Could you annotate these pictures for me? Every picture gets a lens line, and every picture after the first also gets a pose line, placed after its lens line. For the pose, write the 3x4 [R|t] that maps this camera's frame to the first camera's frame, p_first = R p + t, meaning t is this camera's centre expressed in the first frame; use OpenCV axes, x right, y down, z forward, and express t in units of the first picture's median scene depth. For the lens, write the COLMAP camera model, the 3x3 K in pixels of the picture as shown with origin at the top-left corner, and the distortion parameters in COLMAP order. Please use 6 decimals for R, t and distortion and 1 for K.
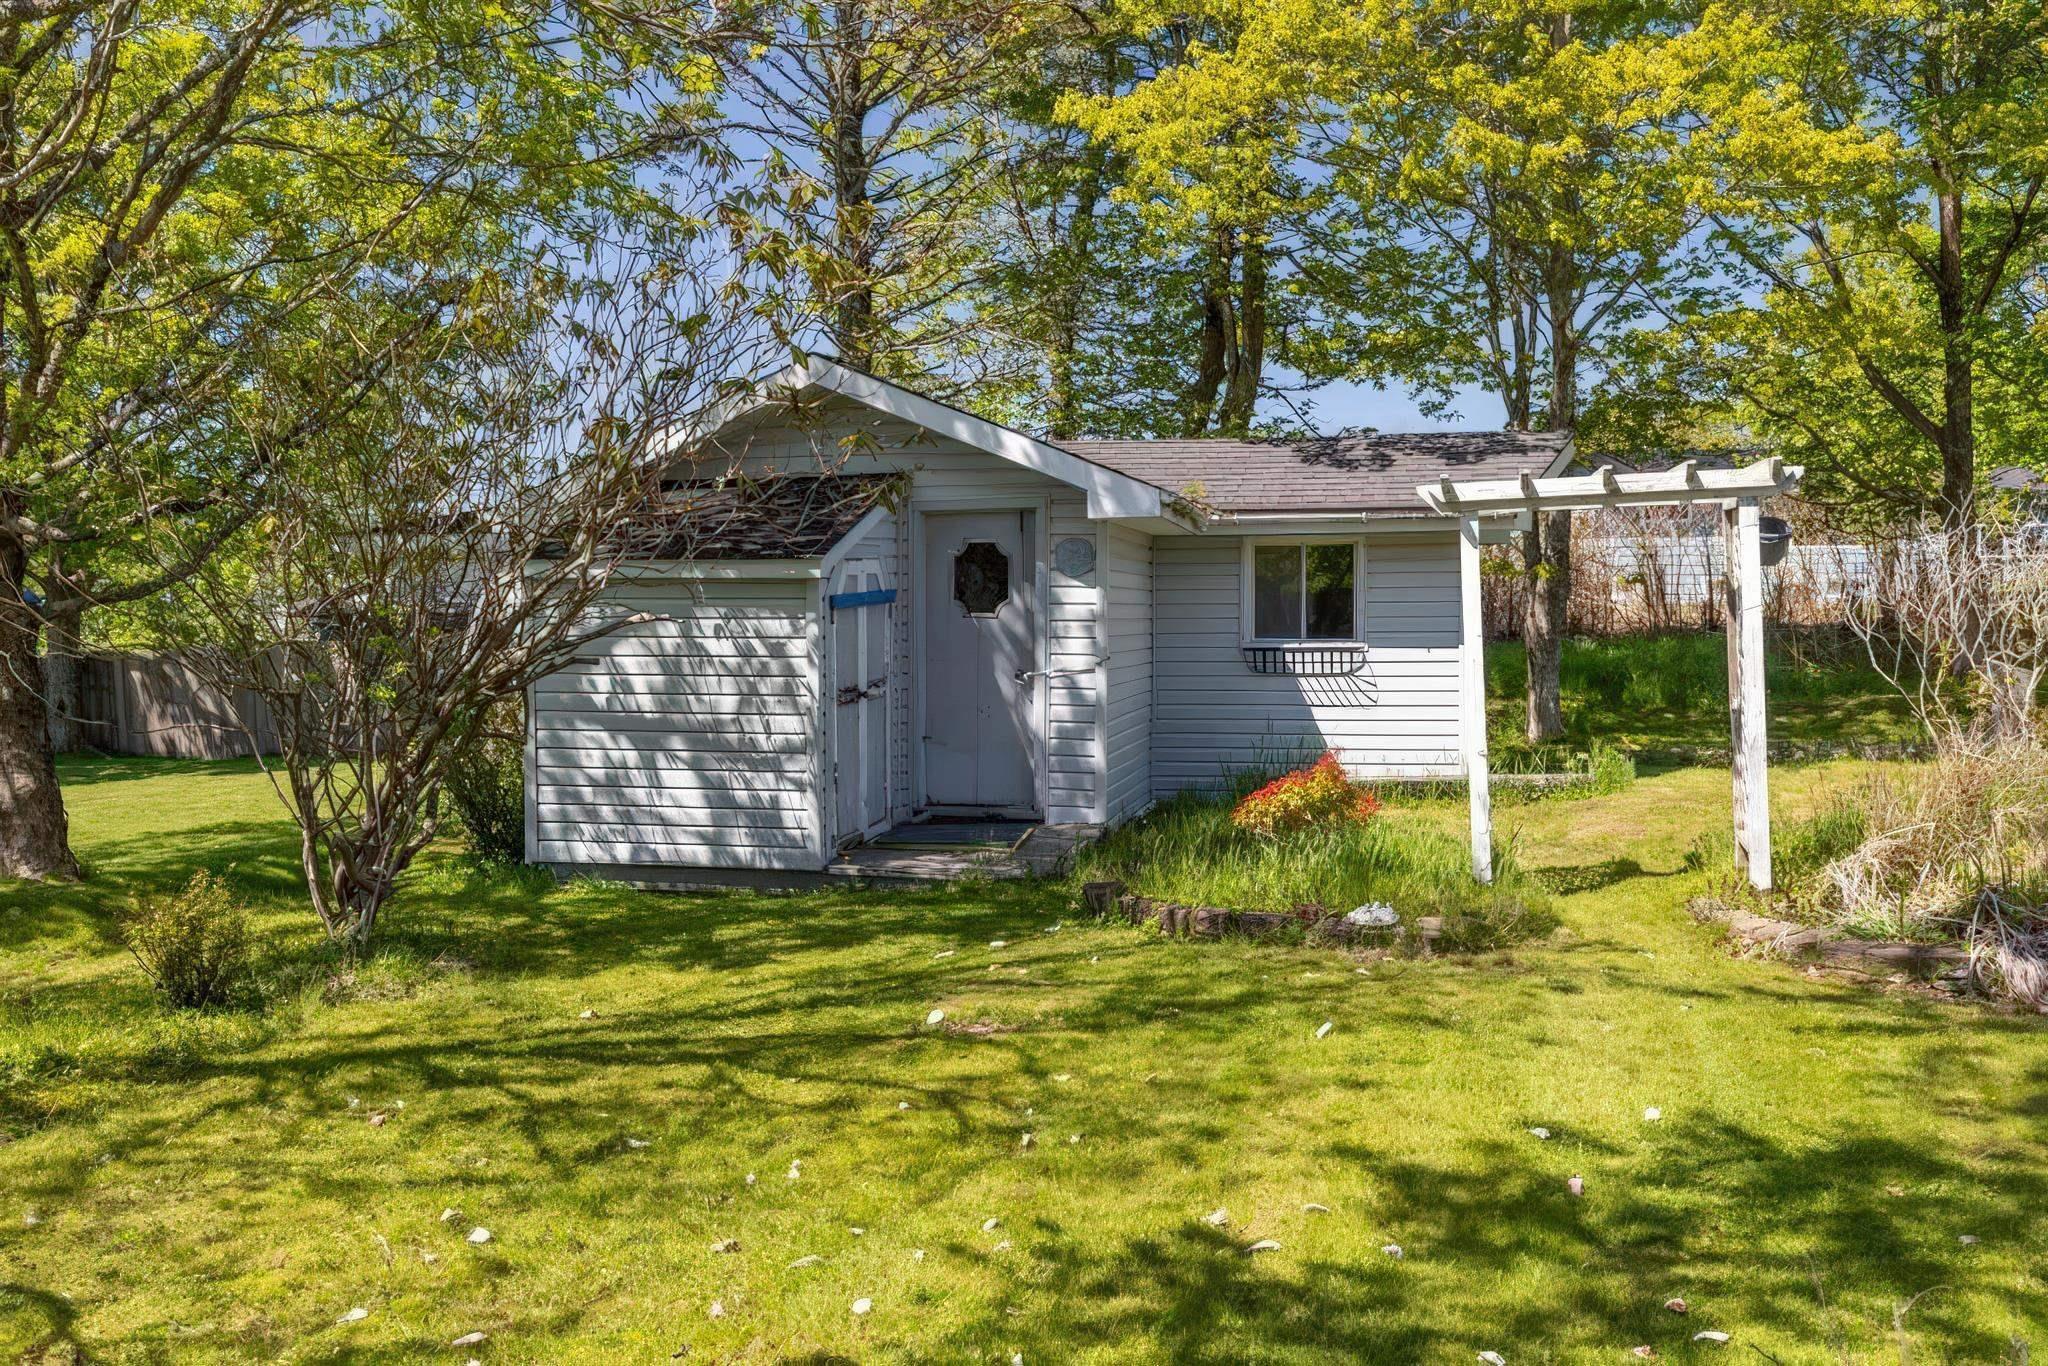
lens RADIAL K [[1824.4, 0, 1022.1], [0, 1824.4, 667.8], [0, 0, 1]] dist [0.003174, 0.004511]
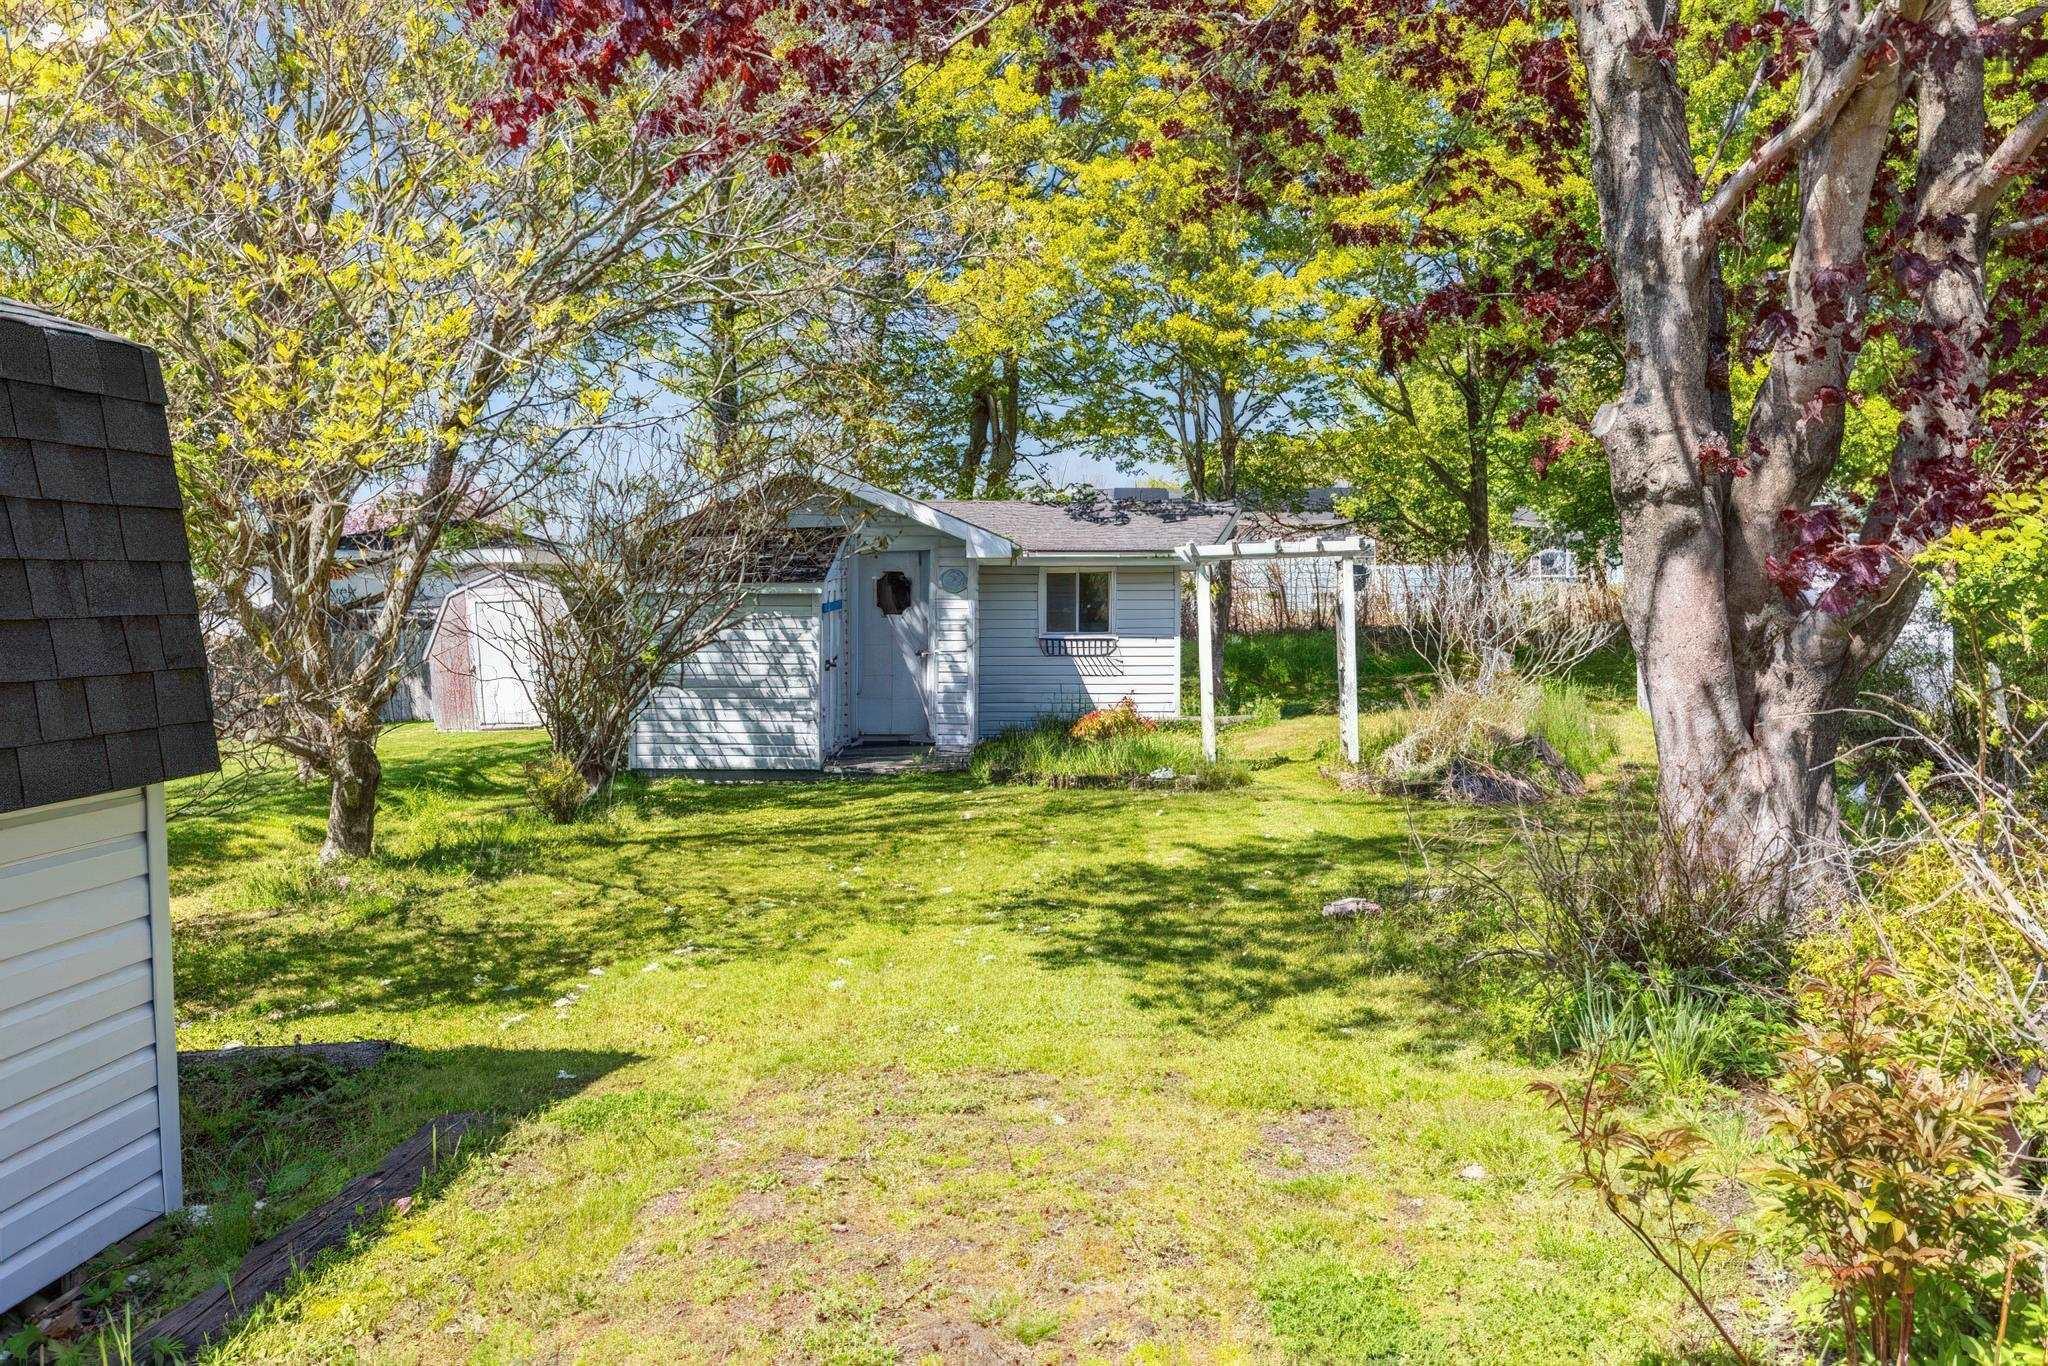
lens RADIAL K [[1642.3, 0, 1024.1], [0, 1642.3, 689.6], [0, 0, 1]] dist [0.003571, 0.000060]
pose [[0.982328, -0.003770, 0.187131, -0.187885], [0.001011, 0.999889, 0.014836, 0.014306], [-0.187166, -0.014385, 0.982223, -0.458166]]
